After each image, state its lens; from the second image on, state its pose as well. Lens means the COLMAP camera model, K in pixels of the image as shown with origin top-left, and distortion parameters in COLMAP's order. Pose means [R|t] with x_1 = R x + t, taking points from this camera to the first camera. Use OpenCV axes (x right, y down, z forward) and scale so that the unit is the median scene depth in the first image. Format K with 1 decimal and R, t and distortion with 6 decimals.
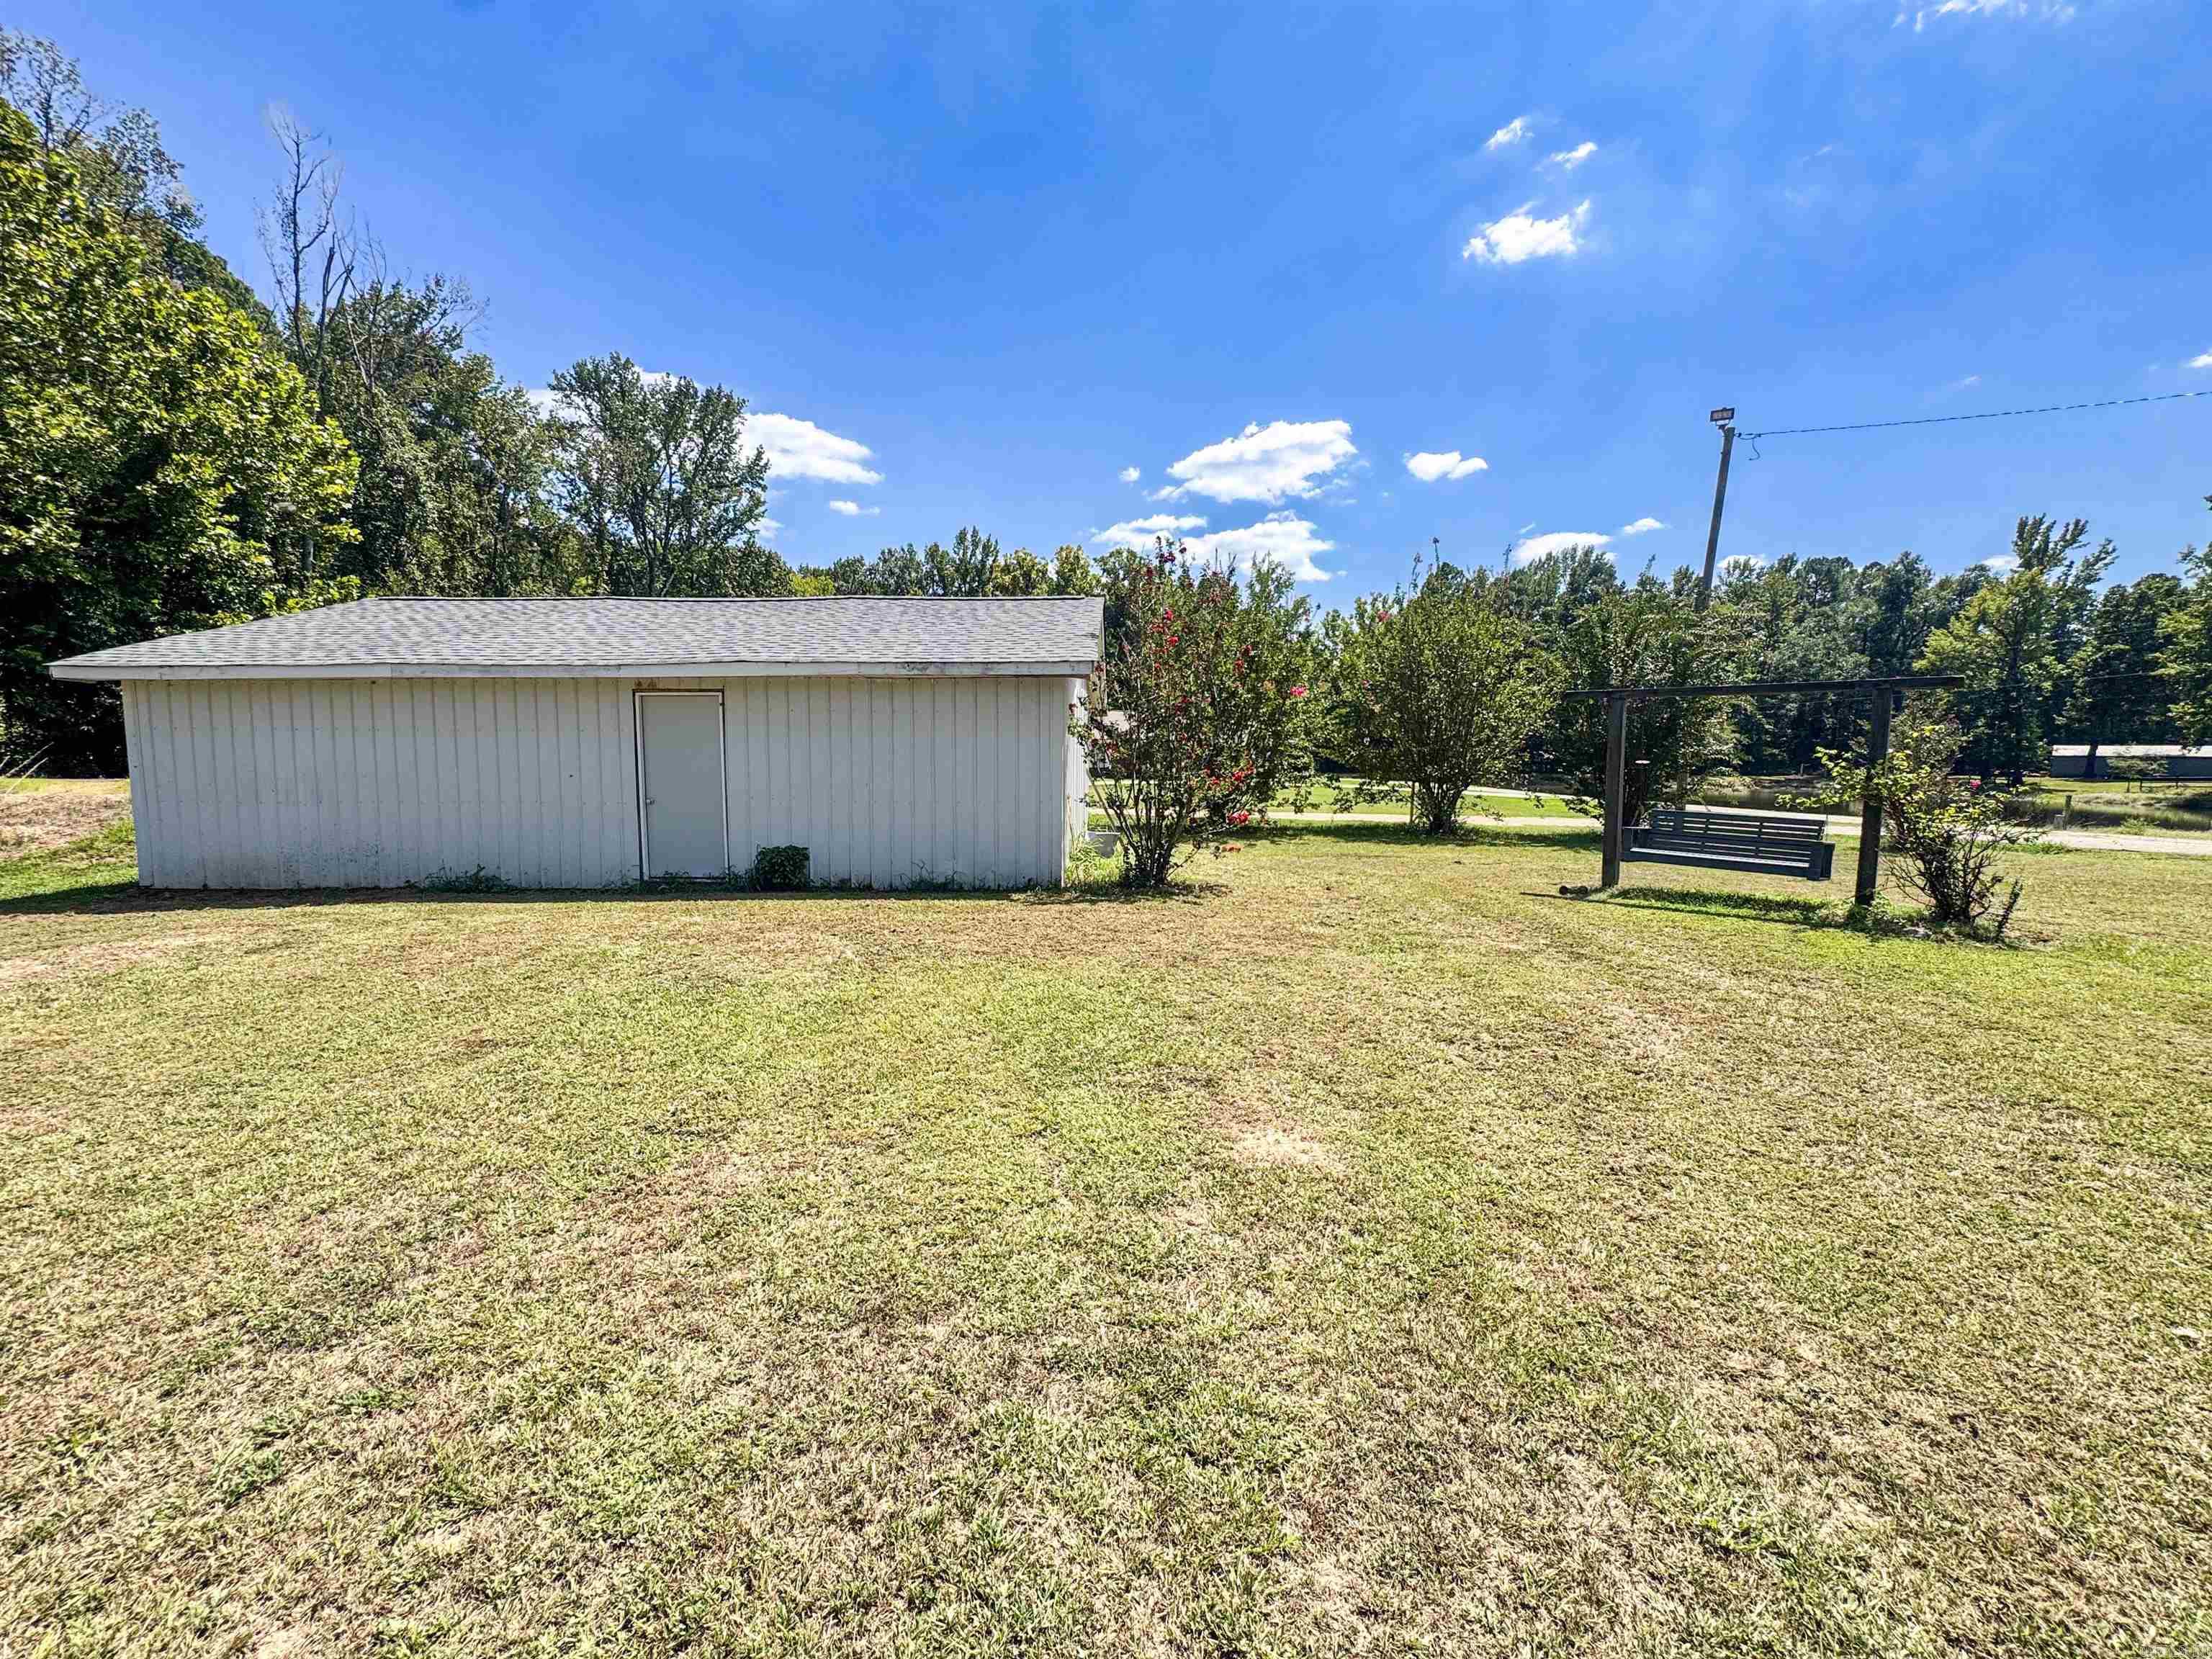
lens RADIAL K [[877.5, 0, 1106.0], [0, 877.5, 829.5], [0, 0, 1]] dist [-0.007467, 0.000196]
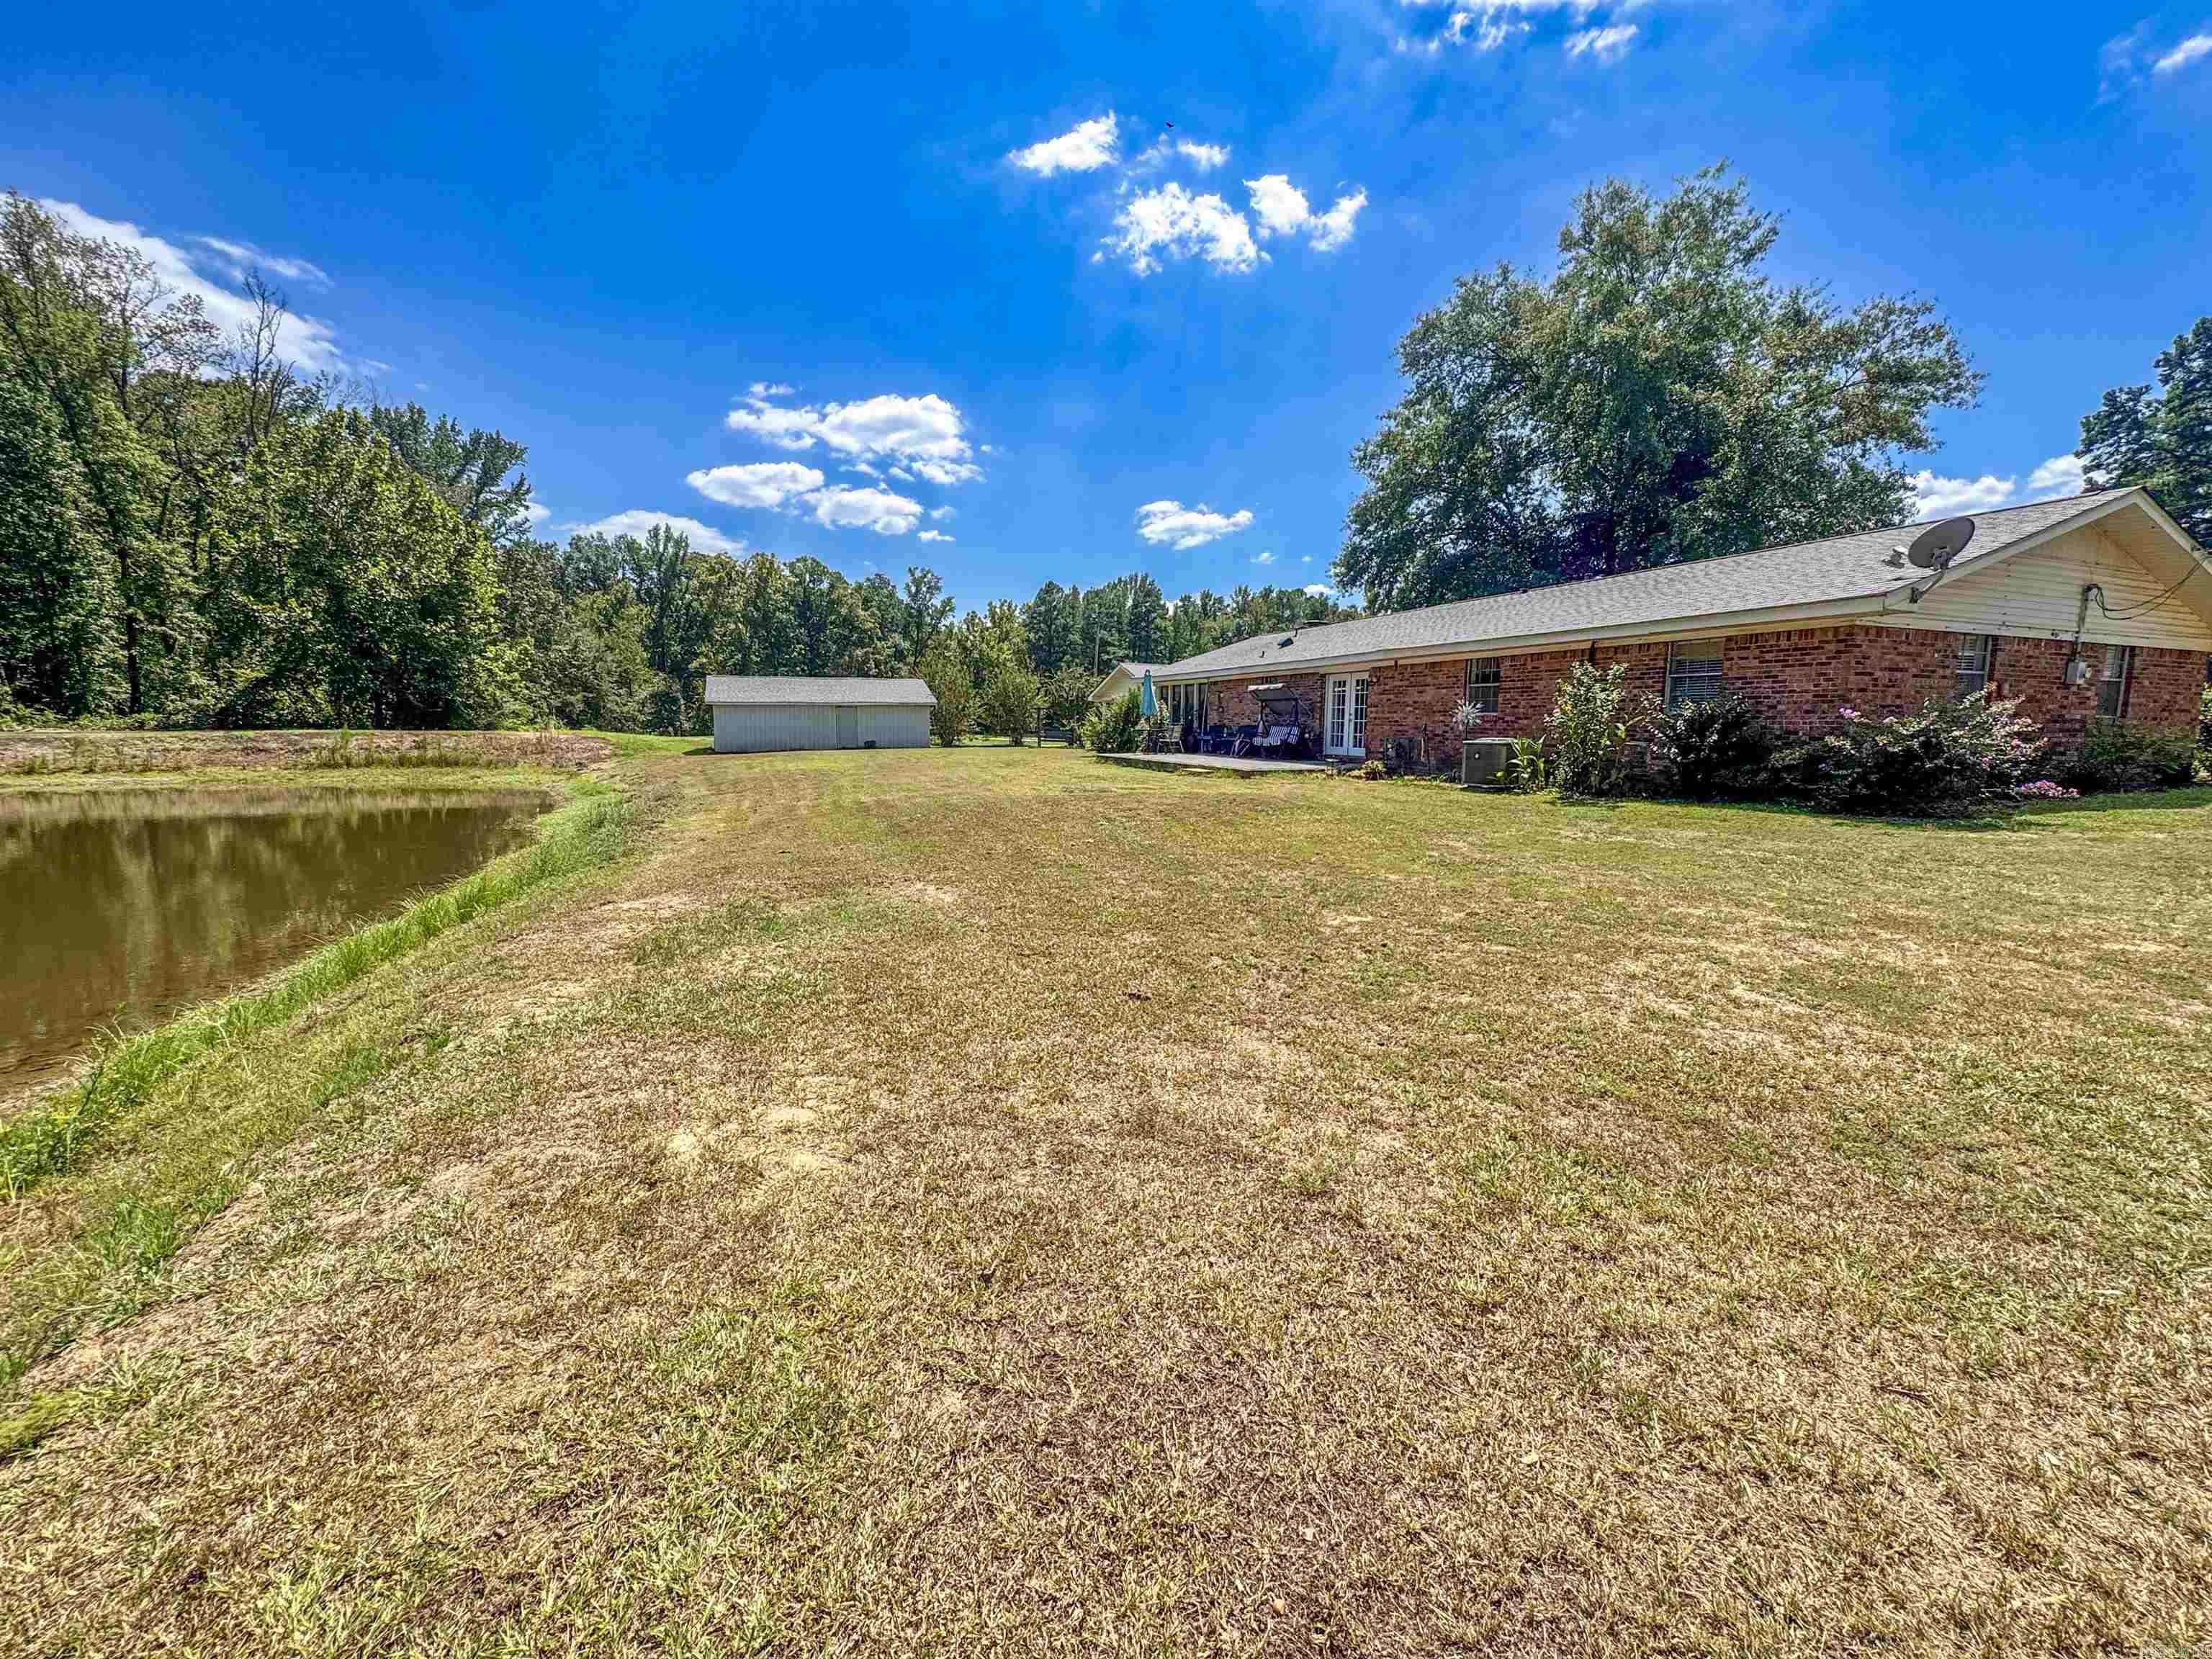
lens RADIAL K [[877.5, 0, 1106.0], [0, 877.5, 829.5], [0, 0, 1]] dist [-0.007467, 0.000196]
pose [[0.919720, -0.050763, 0.389280, -0.088383], [0.035585, 0.998302, 0.046106, 0.026030], [-0.390960, -0.028552, 0.919965, -0.310643]]
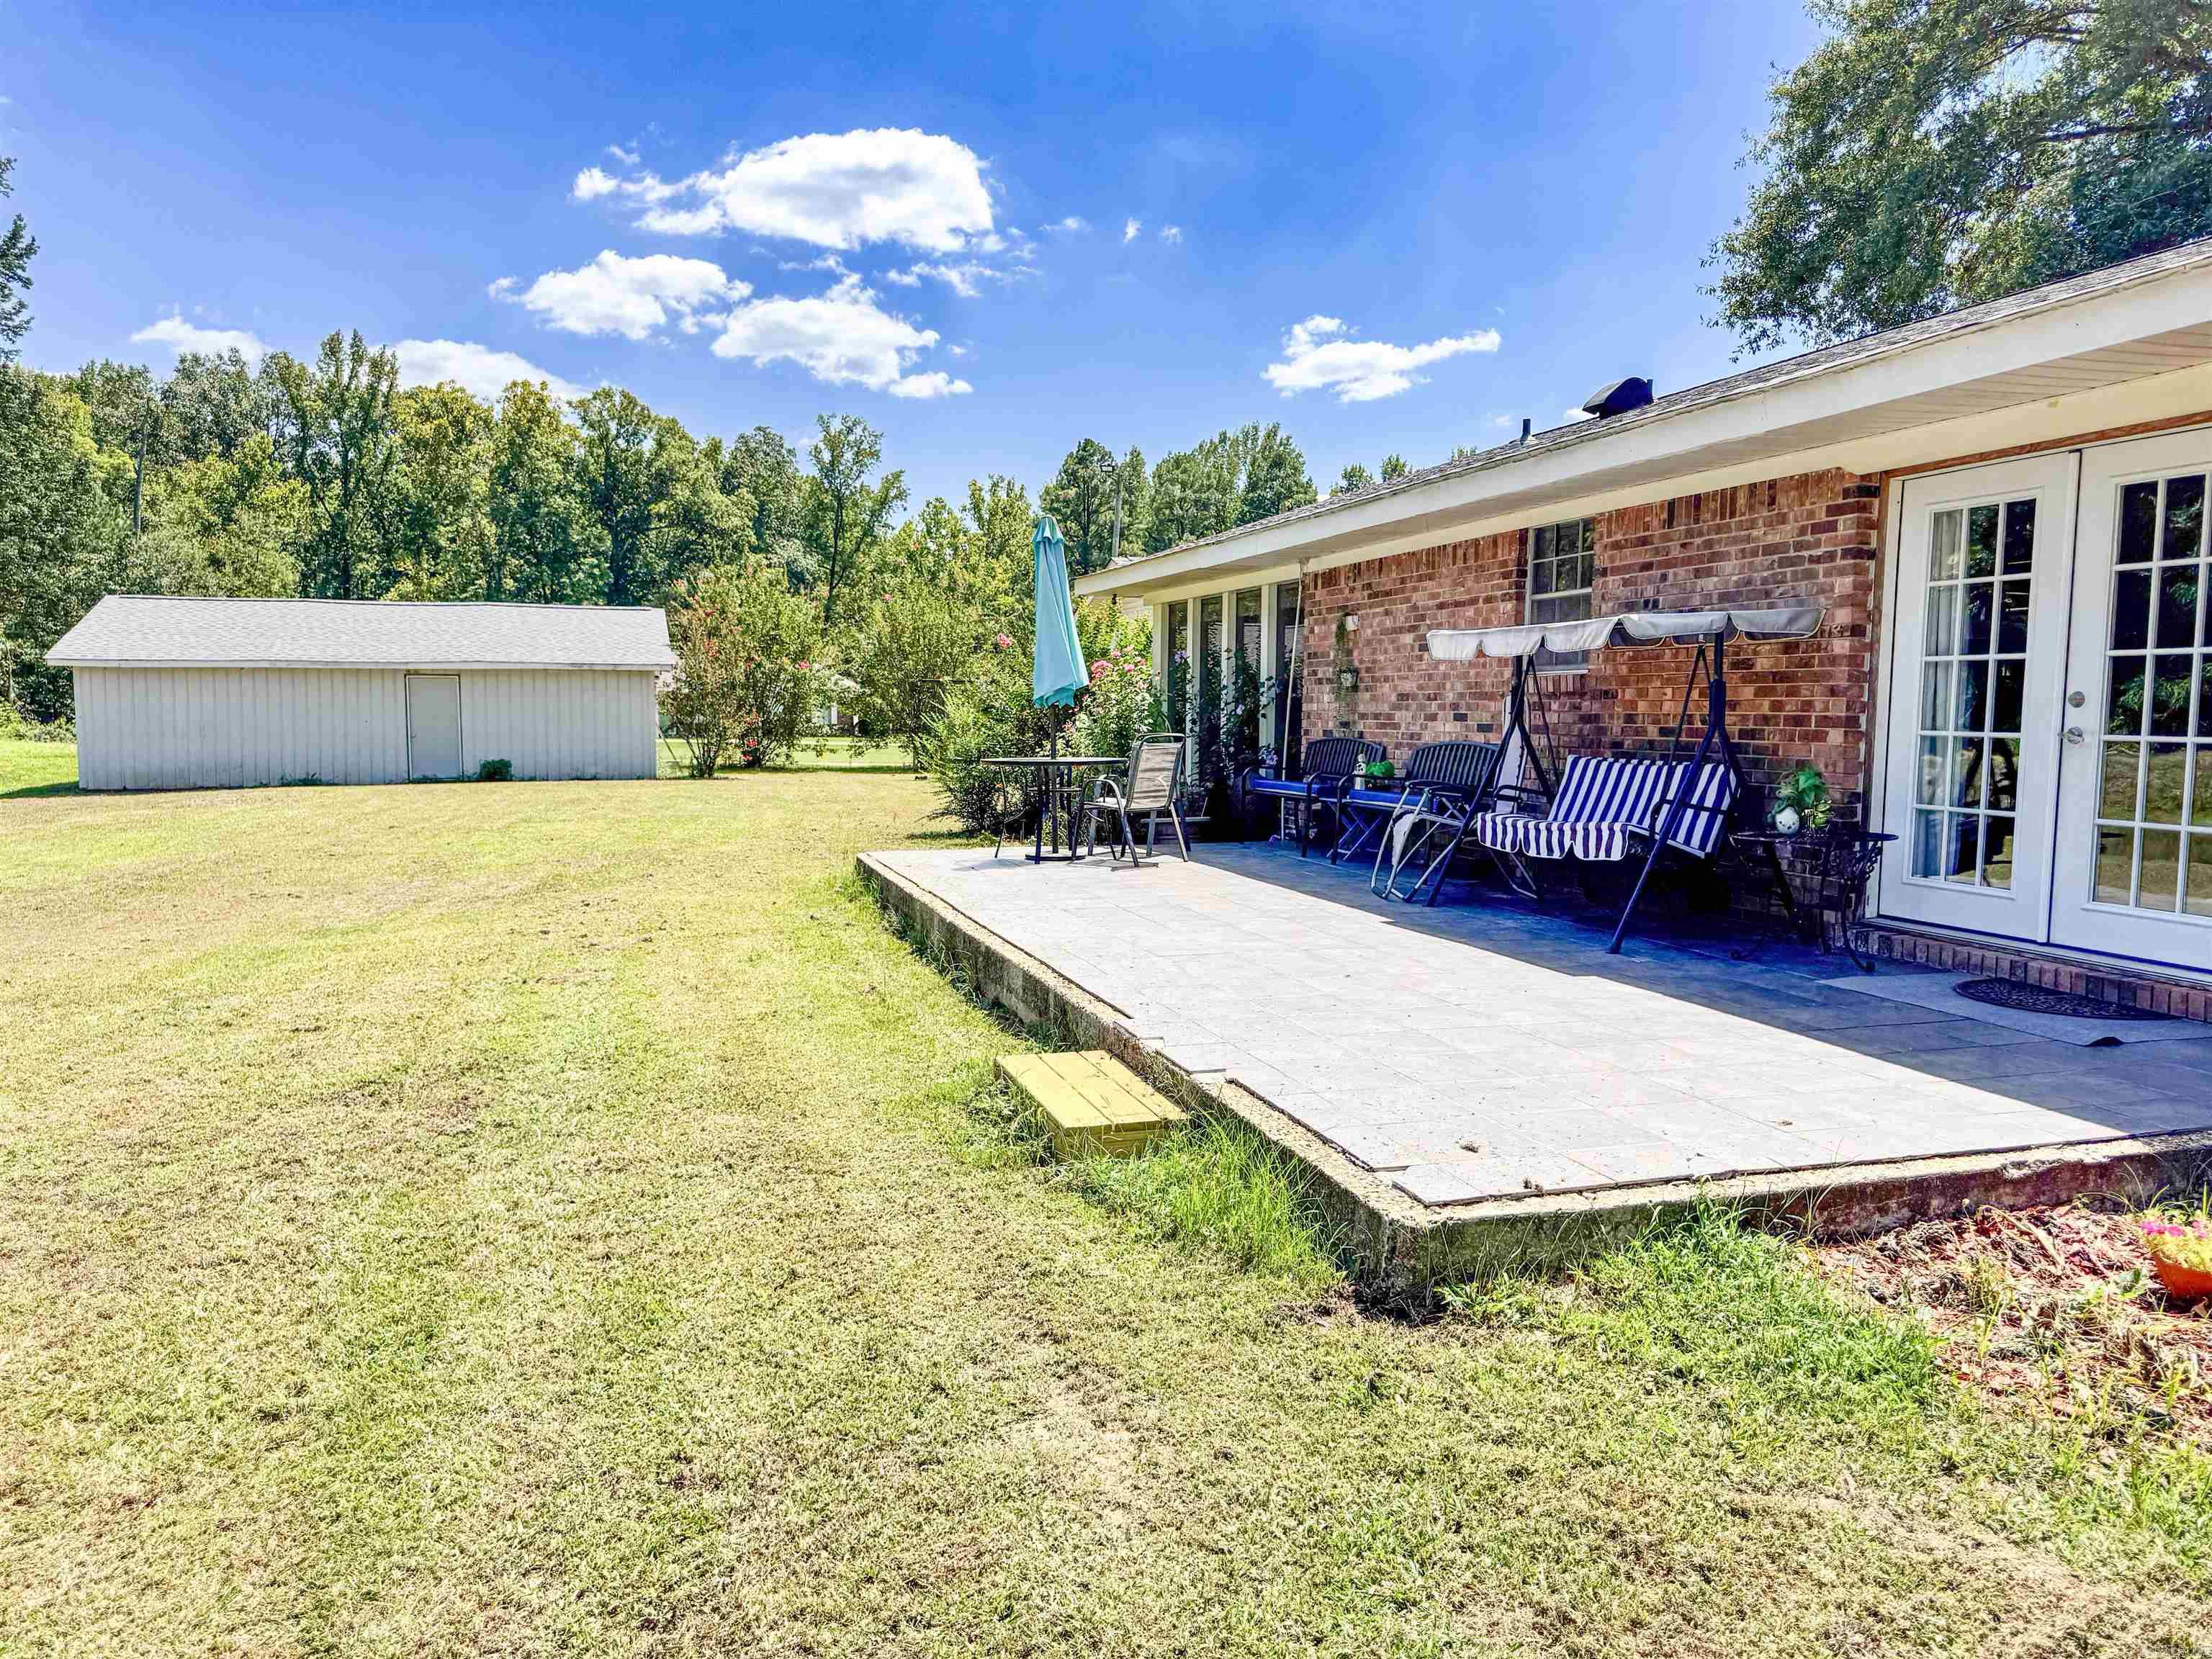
lens RADIAL K [[1554.4, 0, 1106.0], [0, 1554.4, 829.5], [0, 0, 1]] dist [0.067245, -0.107038]
pose [[0.945843, -0.023208, 0.323794, -0.018606], [0.024986, 0.999687, -0.001334, 0.016031], [-0.323662, 0.009352, 0.946127, -0.202636]]
